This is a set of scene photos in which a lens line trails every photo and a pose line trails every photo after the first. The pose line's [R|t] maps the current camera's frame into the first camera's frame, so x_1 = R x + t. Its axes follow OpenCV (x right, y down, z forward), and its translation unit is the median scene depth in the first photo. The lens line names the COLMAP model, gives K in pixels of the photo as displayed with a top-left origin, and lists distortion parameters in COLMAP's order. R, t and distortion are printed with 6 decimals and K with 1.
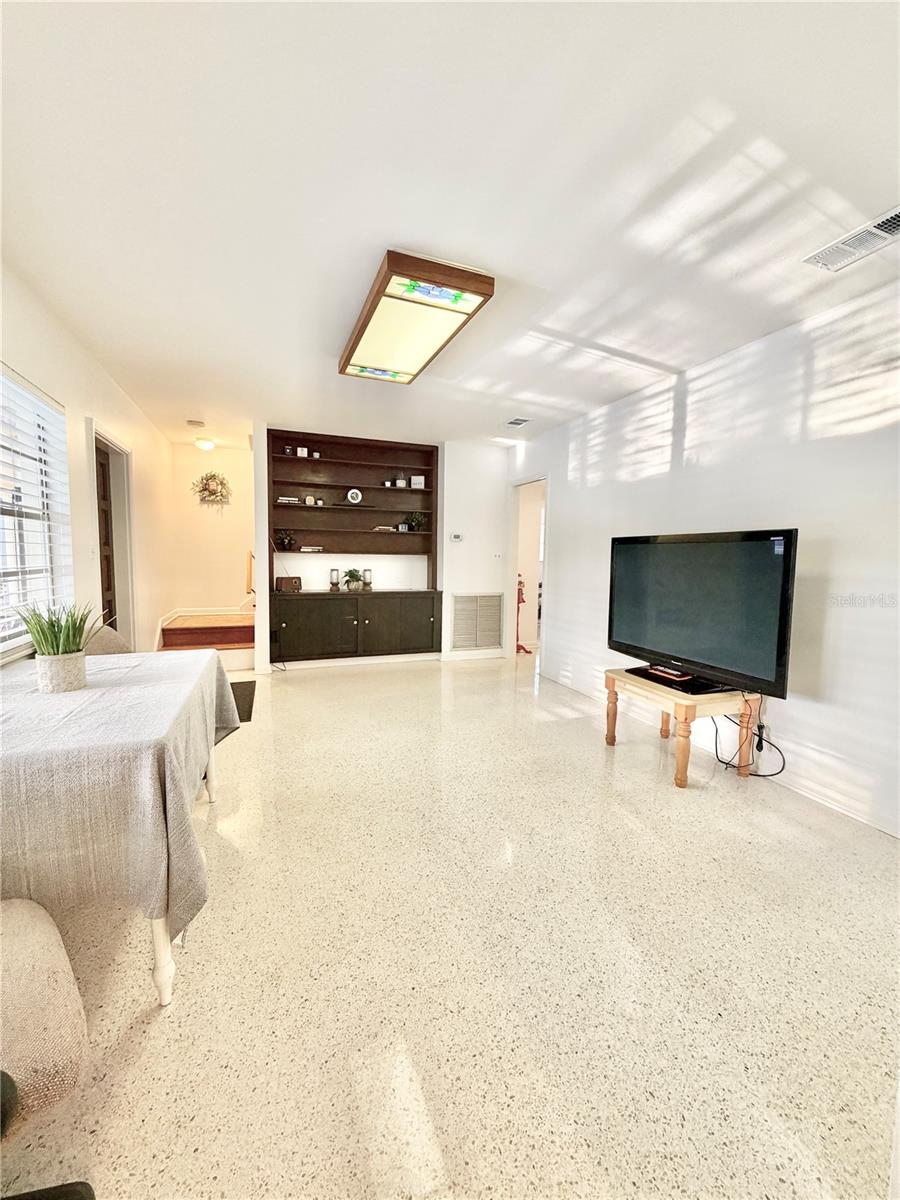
lens RADIAL K [[481.4, 0, 451.6], [0, 481.4, 596.0], [0, 0, 1]] dist [-0.003024, 0.000493]
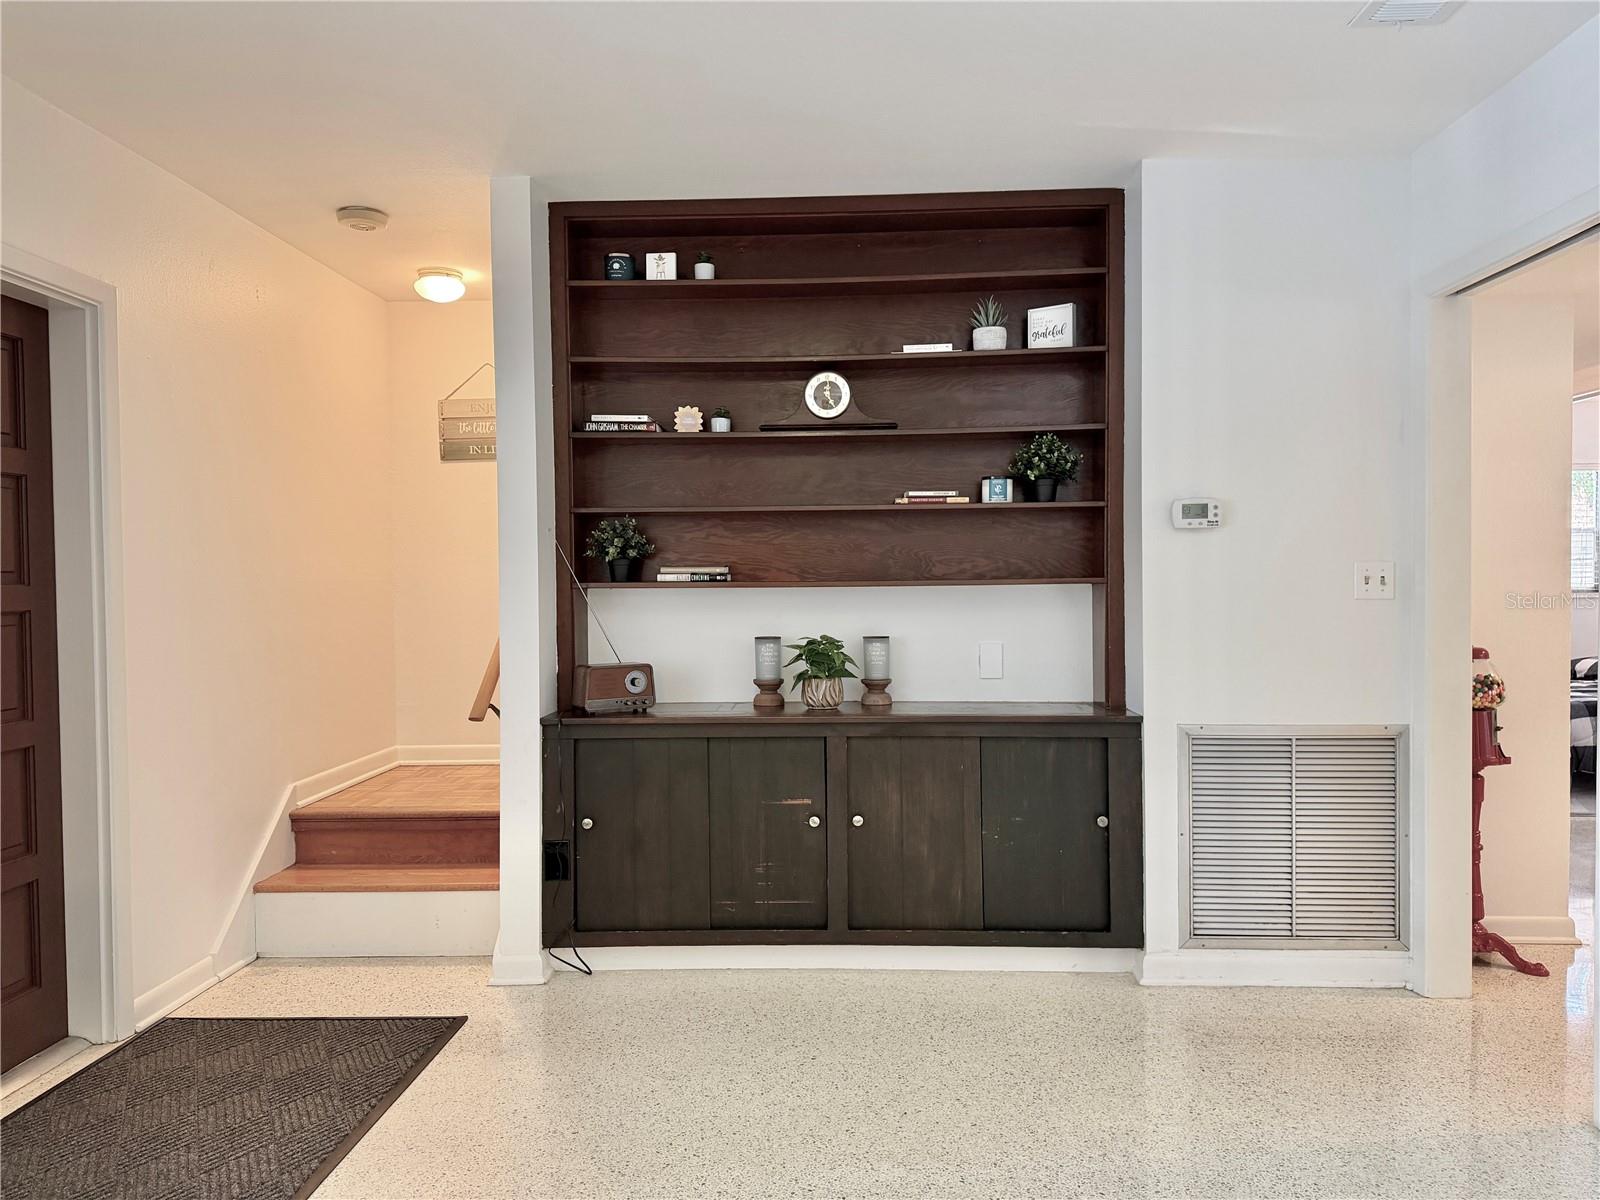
lens RADIAL K [[1091.0, 0, 801.1], [0, 1091.0, 614.3], [0, 0, 1]] dist [0.030378, -0.024782]
pose [[0.916223, -0.014822, -0.400395, 0.052783], [-0.009096, 0.998289, -0.057768, -0.030459], [0.400566, 0.056571, 0.914520, 0.375286]]
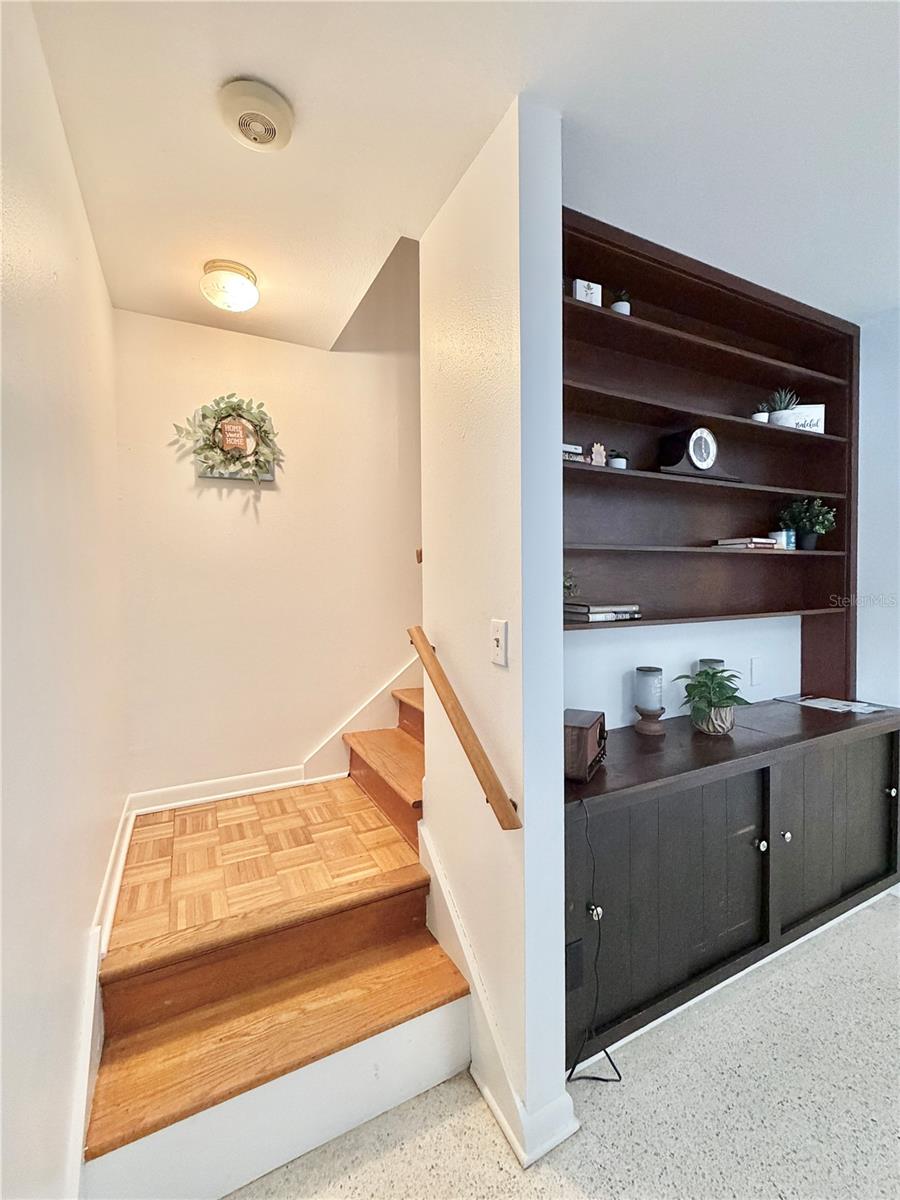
lens RADIAL K [[524.7, 0, 448.1], [0, 524.7, 597.0], [0, 0, 1]] dist [0.000252, -0.000353]
pose [[0.994148, -0.032026, 0.103172, -0.414488], [0.037286, 0.998080, -0.049466, -0.091354], [-0.101389, 0.053023, 0.993433, 0.653218]]
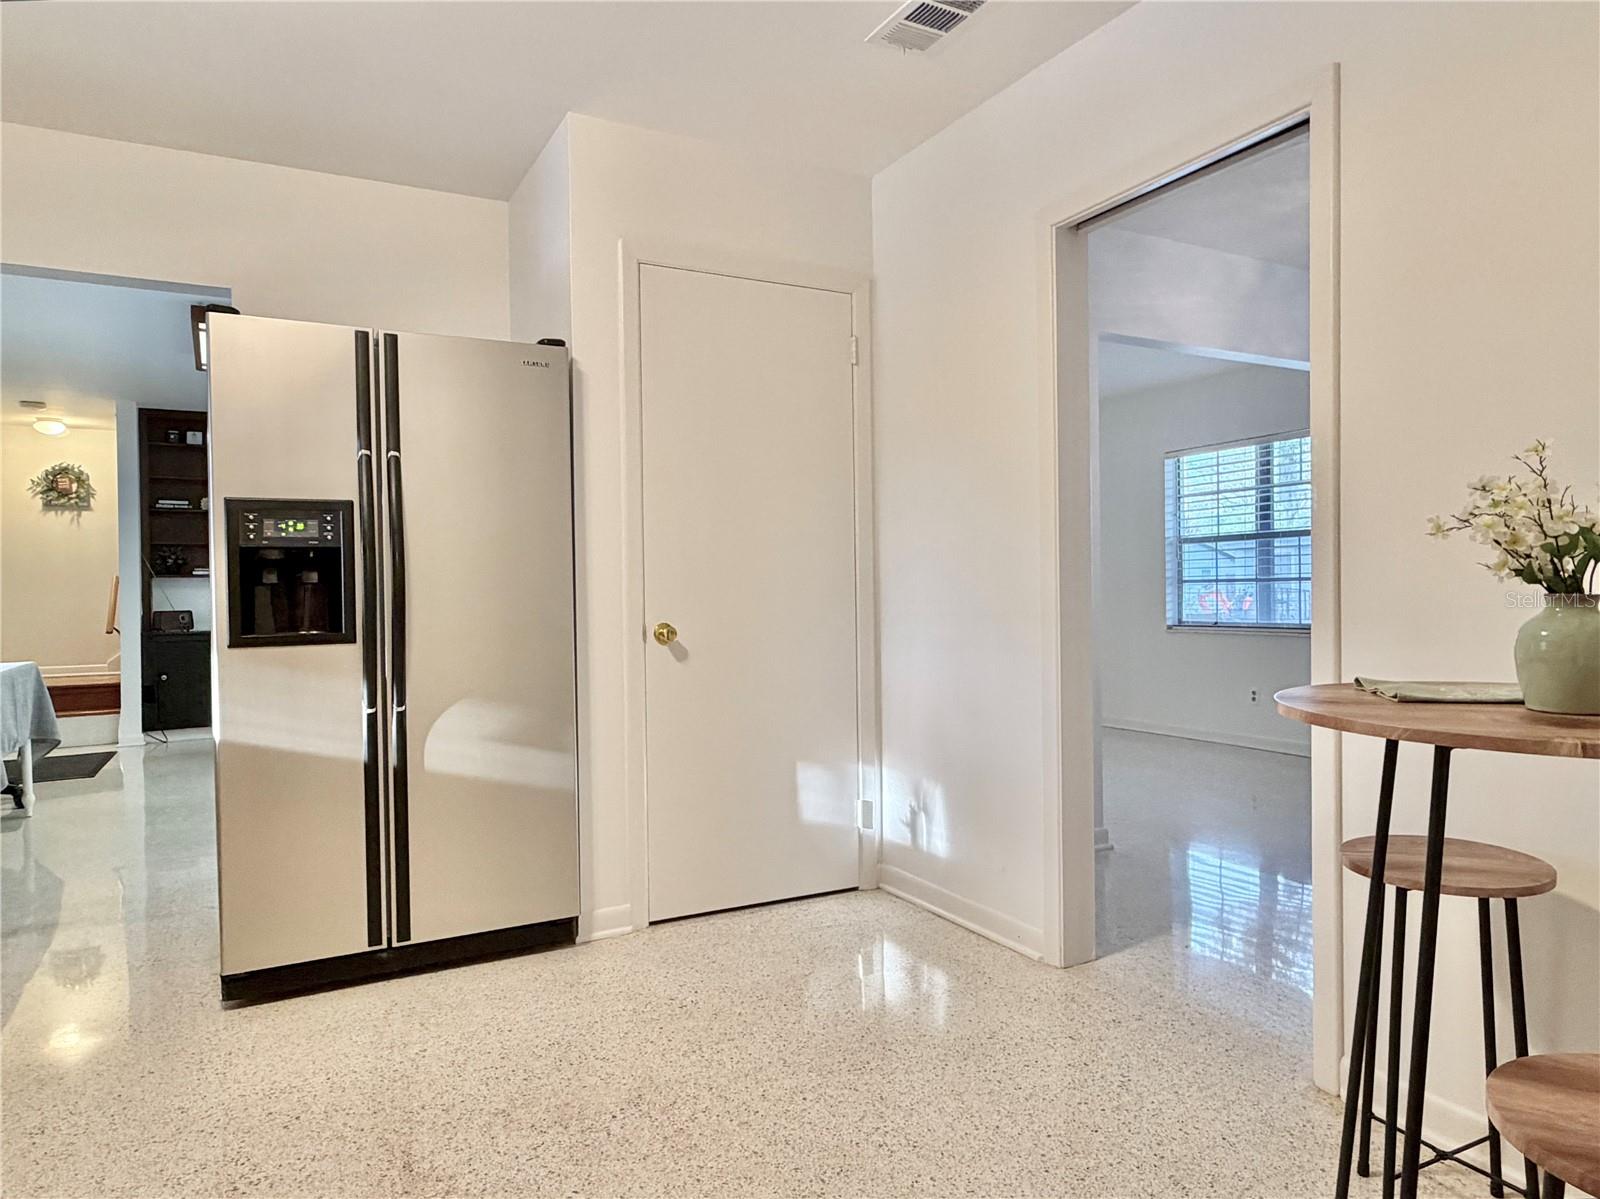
lens RADIAL K [[1024.1, 0, 797.3], [0, 1024.1, 595.0], [0, 0, 1]] dist [-0.008576, -0.002232]
pose [[0.990149, -0.034349, 0.135742, 0.348066], [0.045037, 0.996054, -0.076468, 0.088113], [-0.132580, 0.081828, 0.987789, -0.576142]]
